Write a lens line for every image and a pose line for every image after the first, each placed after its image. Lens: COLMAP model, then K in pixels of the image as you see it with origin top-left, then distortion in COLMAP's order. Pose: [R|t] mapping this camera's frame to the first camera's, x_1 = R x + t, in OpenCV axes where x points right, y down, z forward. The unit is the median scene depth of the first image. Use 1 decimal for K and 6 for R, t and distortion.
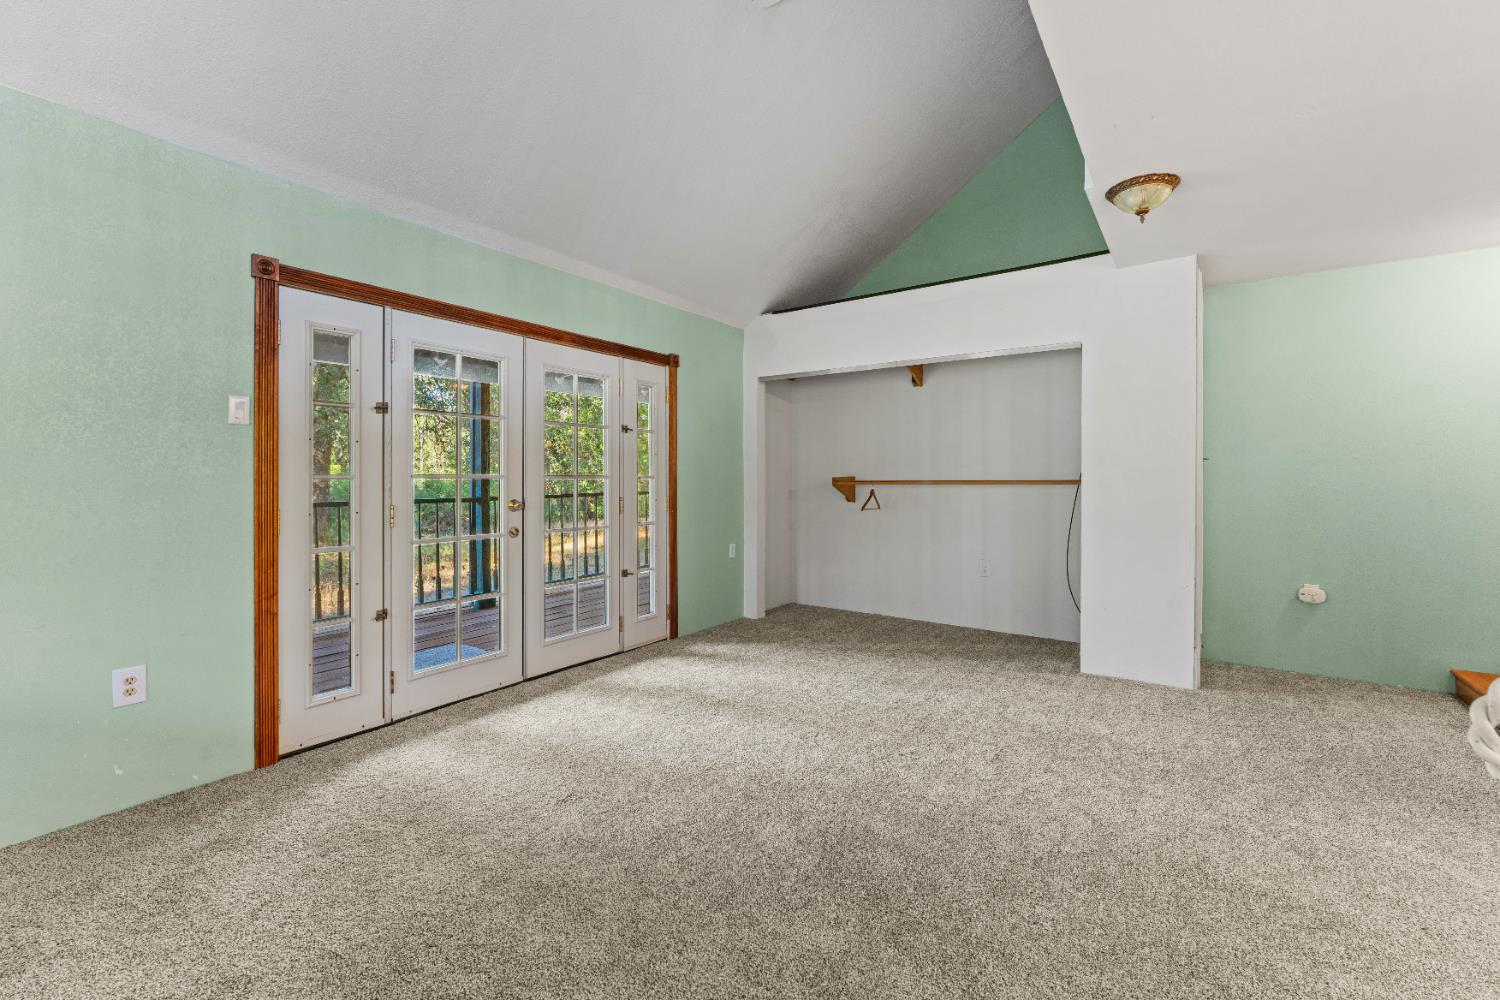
lens RADIAL K [[637.6, 0, 780.2], [0, 637.6, 480.4], [0, 0, 1]] dist [0.003769, -0.000249]
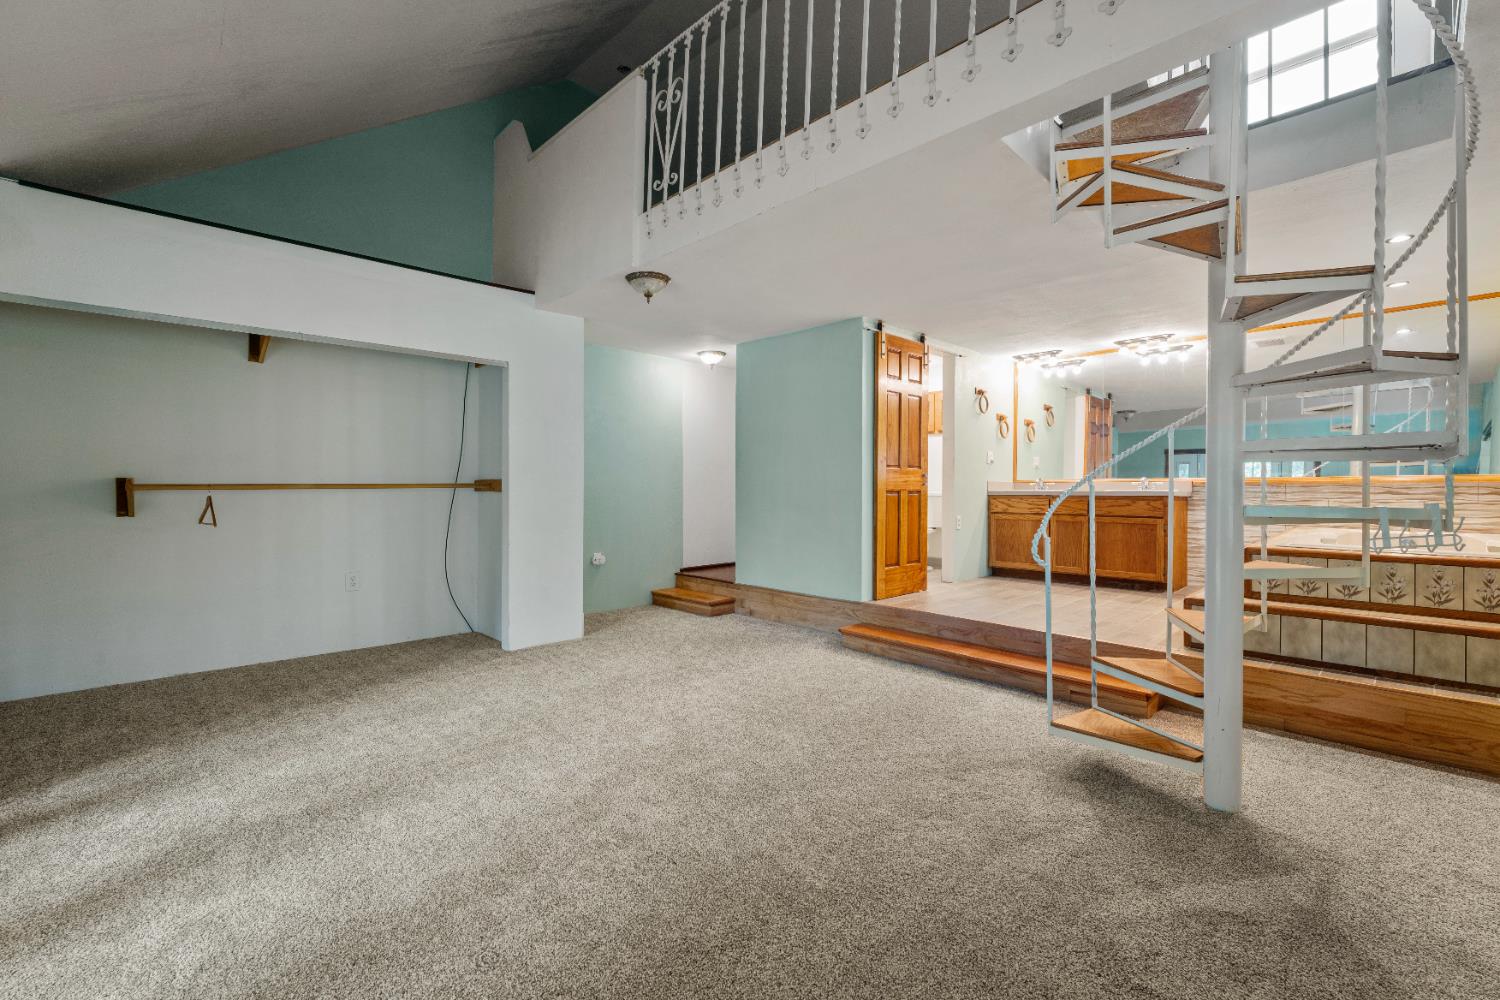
lens RADIAL K [[637.6, 0, 745.1], [0, 637.6, 488.1], [0, 0, 1]] dist [0.003769, -0.000249]
pose [[0.219556, -0.008923, 0.975559, -0.615794], [-0.001392, 0.999954, 0.009460, -0.004464], [-0.975599, -0.003435, 0.219534, 0.379232]]
